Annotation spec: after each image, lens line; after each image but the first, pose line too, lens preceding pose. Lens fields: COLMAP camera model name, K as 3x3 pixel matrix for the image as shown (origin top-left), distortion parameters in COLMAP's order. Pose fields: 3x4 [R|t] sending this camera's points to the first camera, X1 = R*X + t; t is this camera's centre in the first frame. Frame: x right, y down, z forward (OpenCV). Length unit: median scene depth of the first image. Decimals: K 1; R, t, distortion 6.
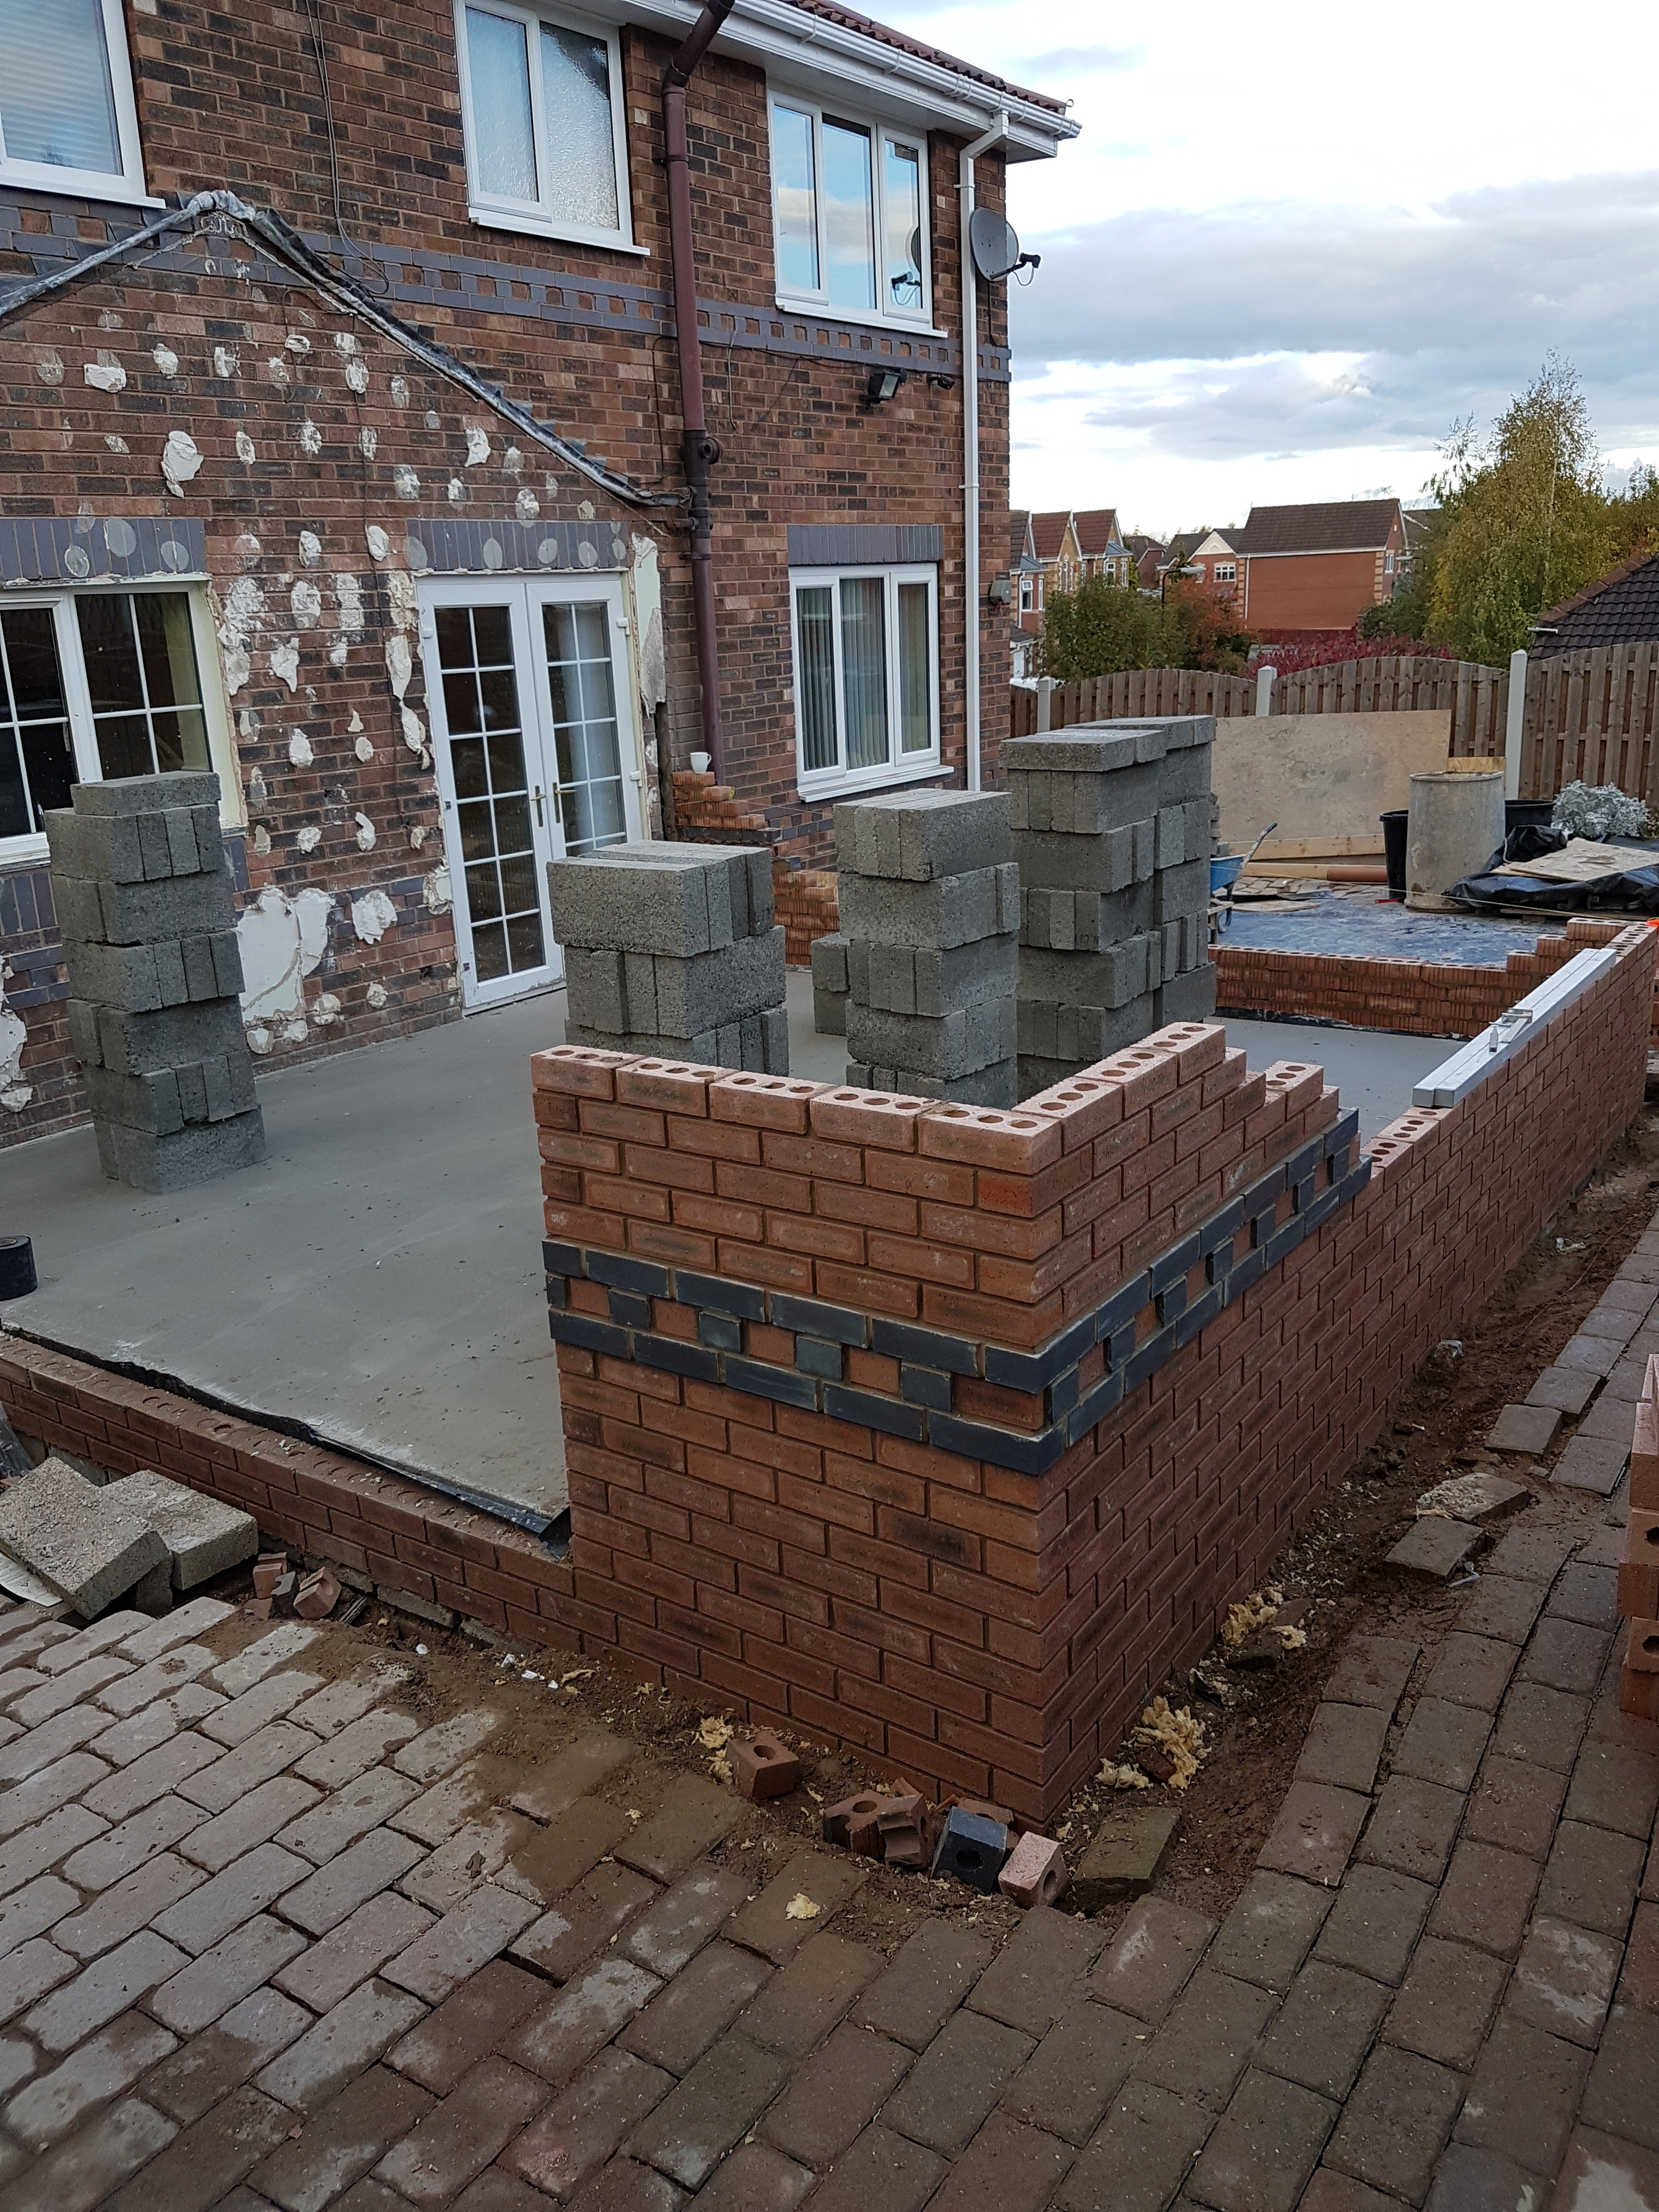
lens RADIAL K [[1729.8, 0, 819.9], [0, 1729.8, 1090.5], [0, 0, 1]] dist [0.026357, -0.064829]
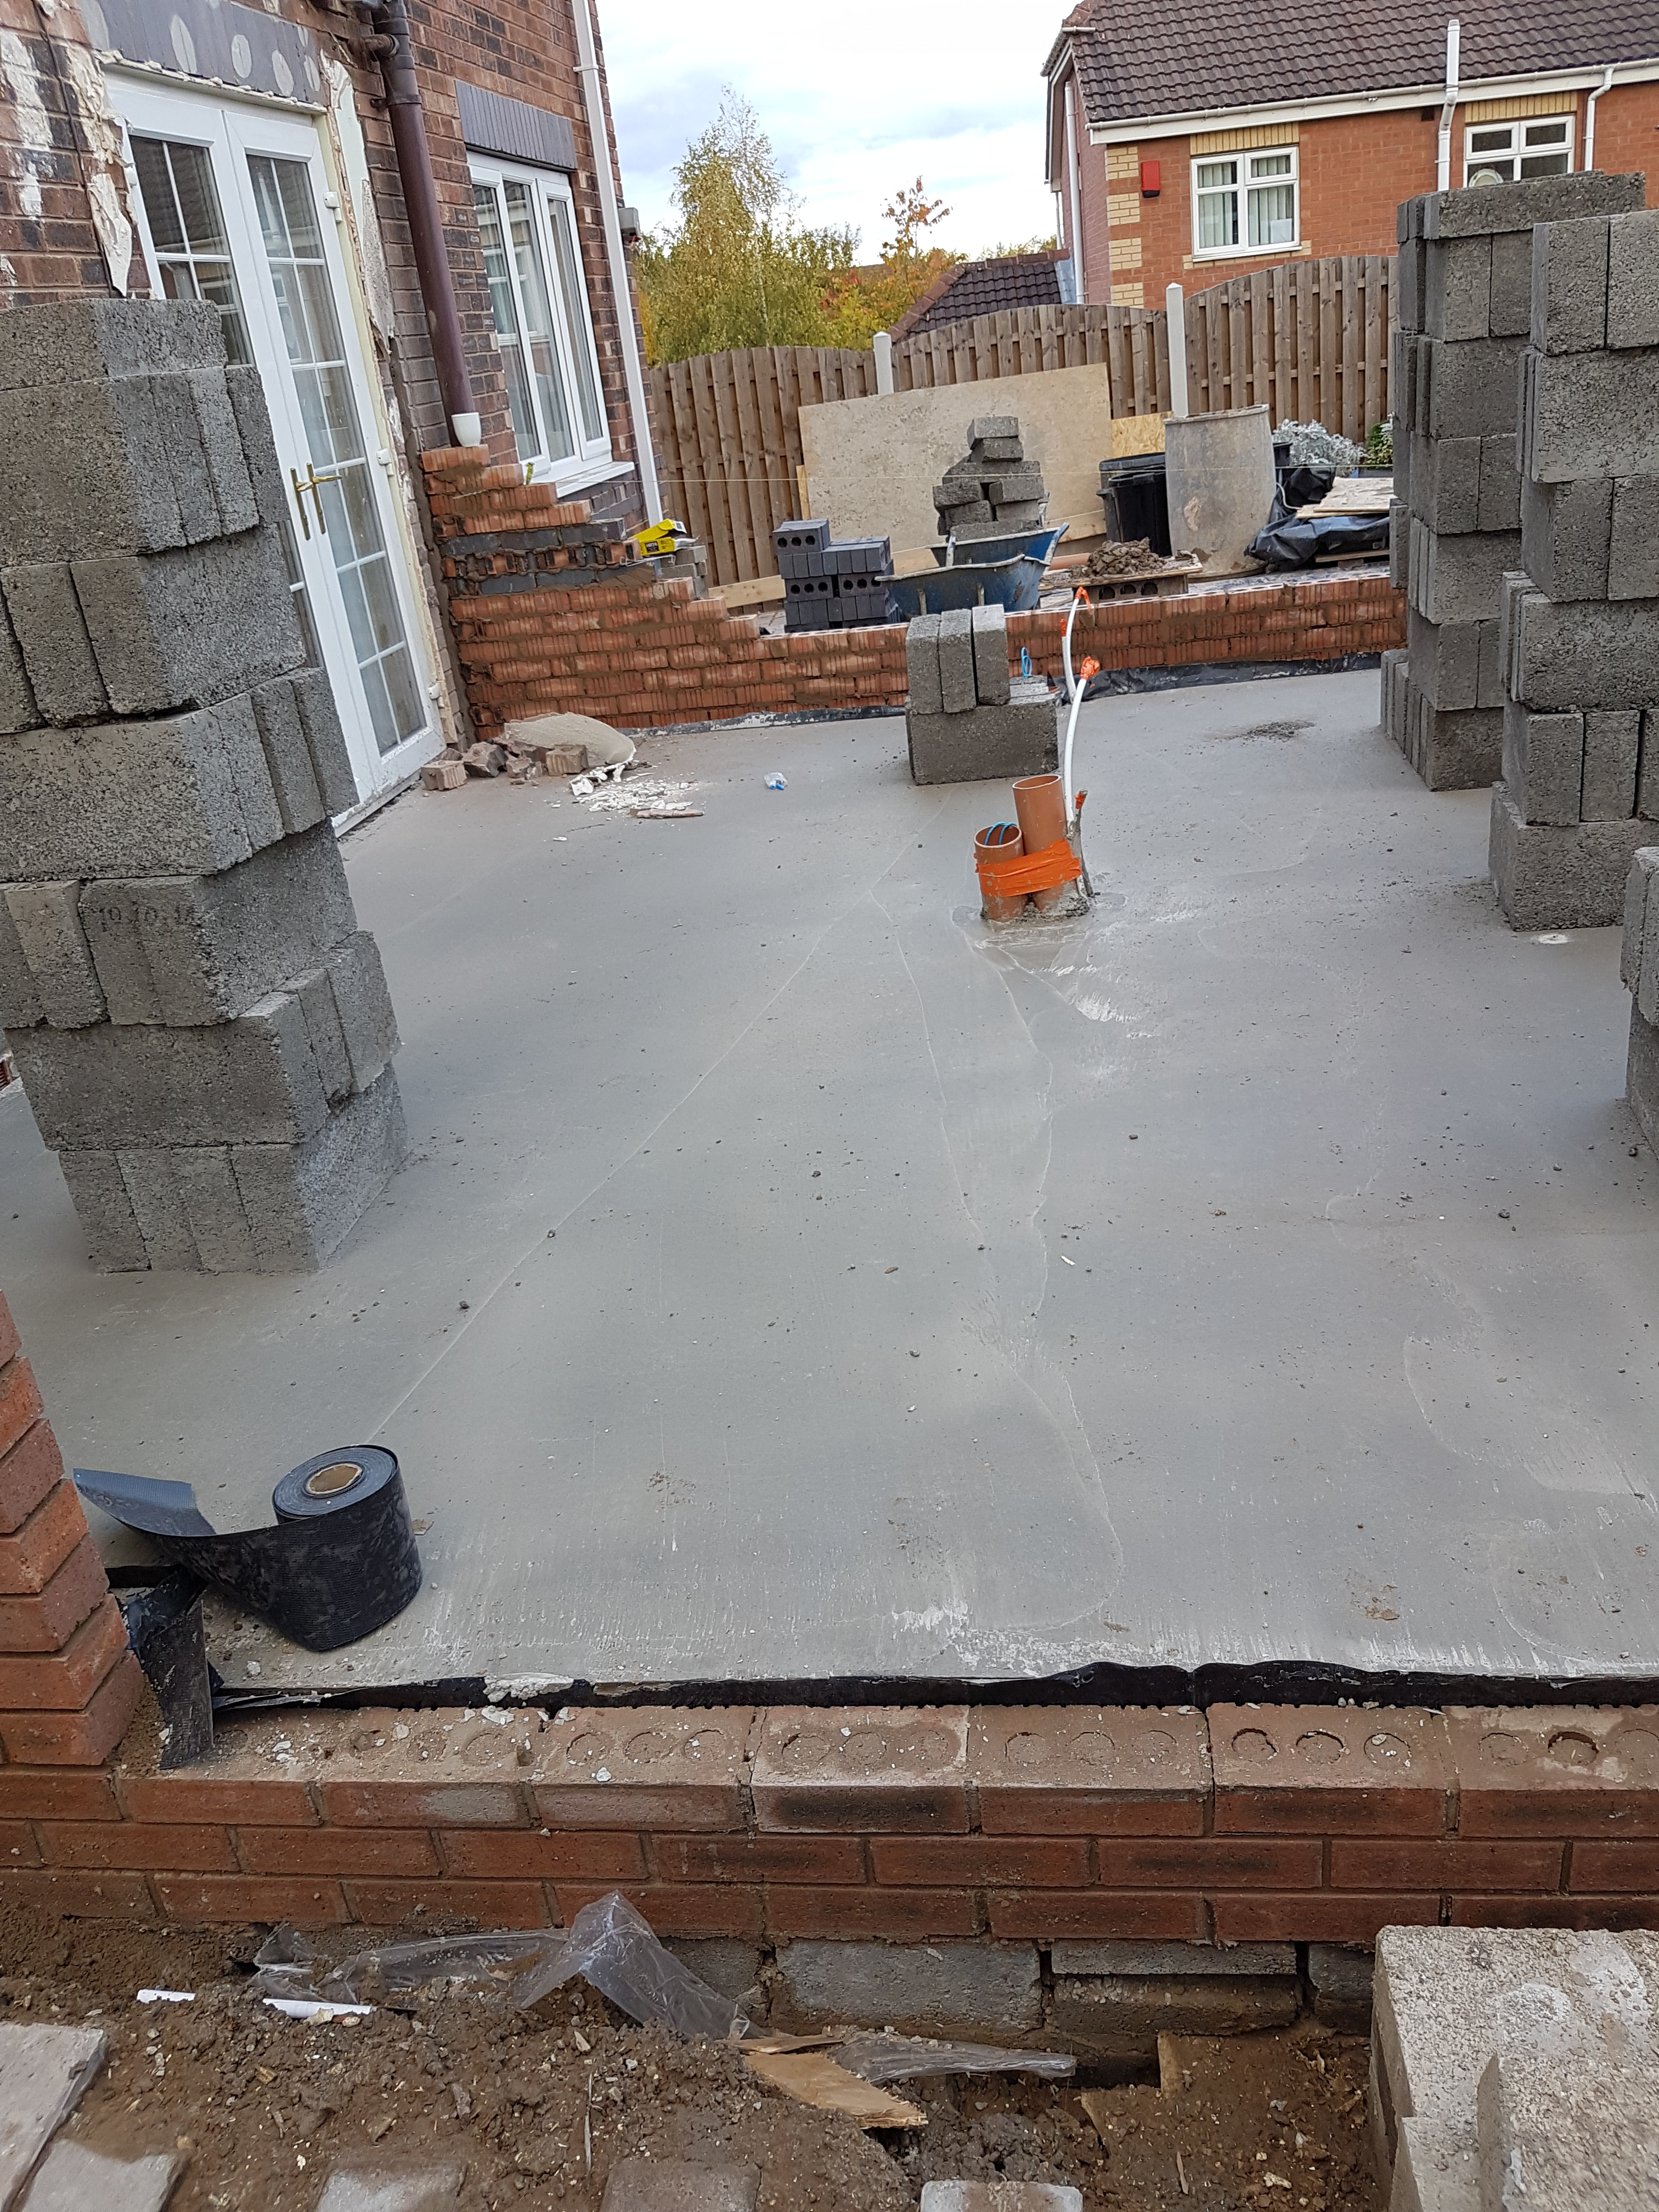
lens RADIAL K [[1729.8, 0, 844.0], [0, 1729.8, 1120.9], [0, 0, 1]] dist [0.026357, -0.064829]
pose [[0.875684, -0.245659, 0.415727, -0.289315], [0.198882, 0.967994, 0.153079, -0.012960], [-0.440026, -0.051368, 0.896515, 0.351022]]
